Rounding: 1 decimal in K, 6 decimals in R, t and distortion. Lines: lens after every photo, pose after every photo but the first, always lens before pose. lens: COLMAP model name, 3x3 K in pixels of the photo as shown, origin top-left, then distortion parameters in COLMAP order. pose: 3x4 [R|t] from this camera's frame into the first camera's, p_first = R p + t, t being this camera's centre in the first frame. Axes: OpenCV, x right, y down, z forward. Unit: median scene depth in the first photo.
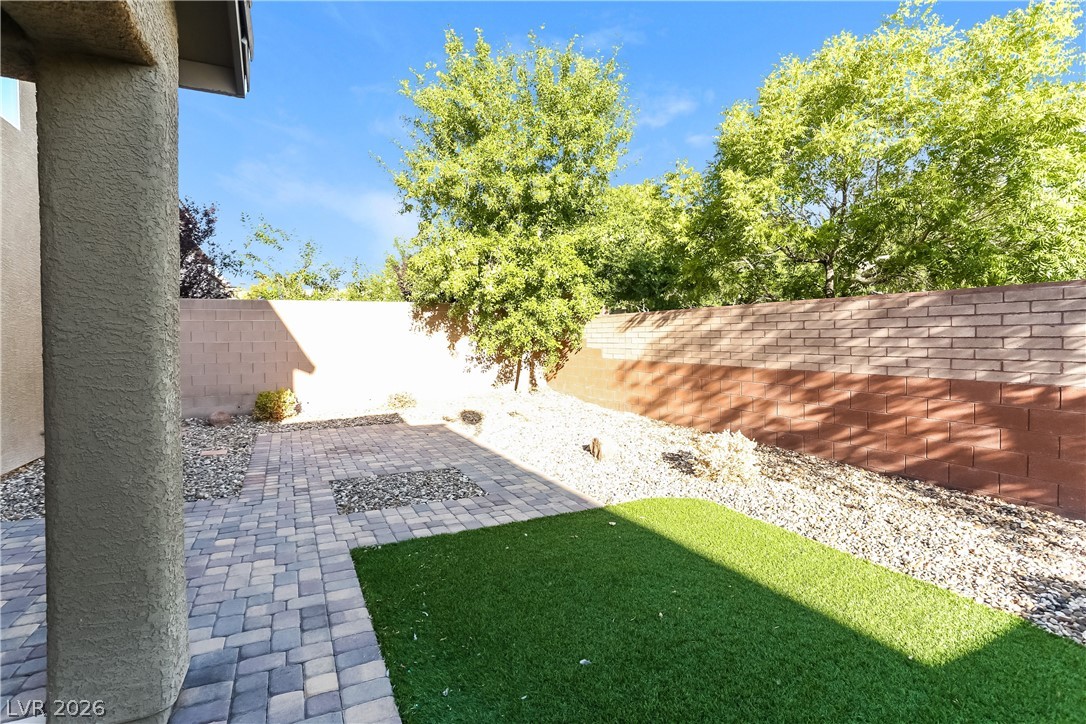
lens RADIAL K [[547.0, 0, 575.4], [0, 547.0, 336.4], [0, 0, 1]] dist [-0.001573, 0.001895]
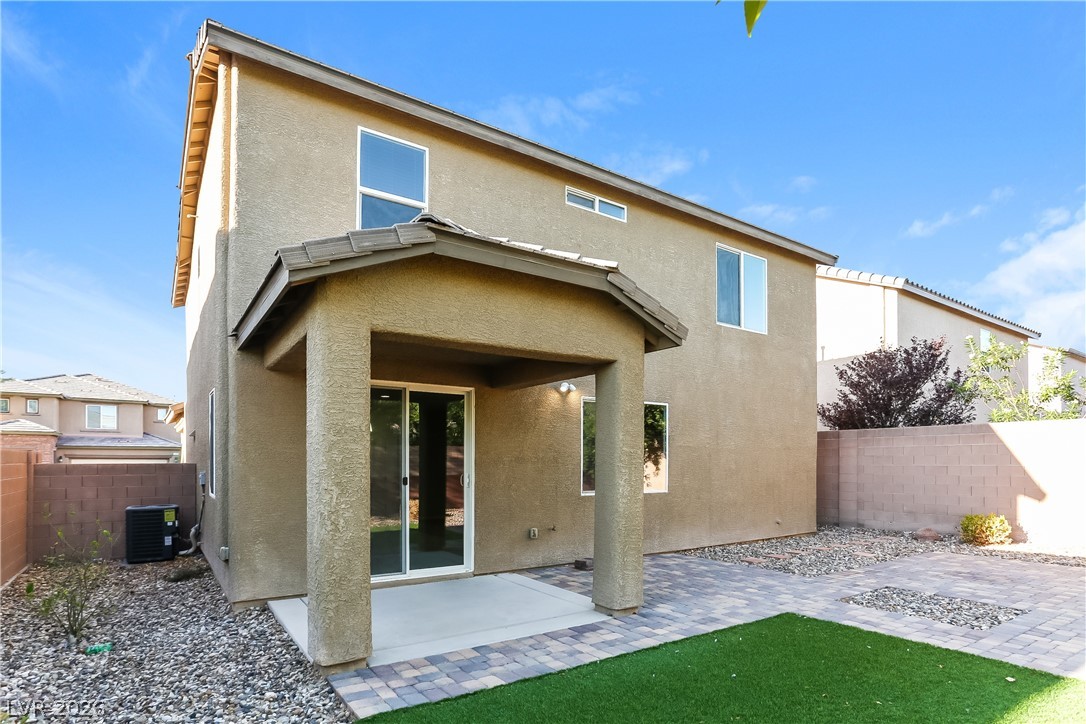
lens RADIAL K [[547.0, 0, 575.4], [0, 547.0, 336.4], [0, 0, 1]] dist [-0.001573, 0.001895]
pose [[0.196068, -0.219785, -0.955642, 0.875627], [0.004537, 0.974751, -0.223249, -0.002274], [0.980580, 0.039436, 0.192114, 0.117027]]
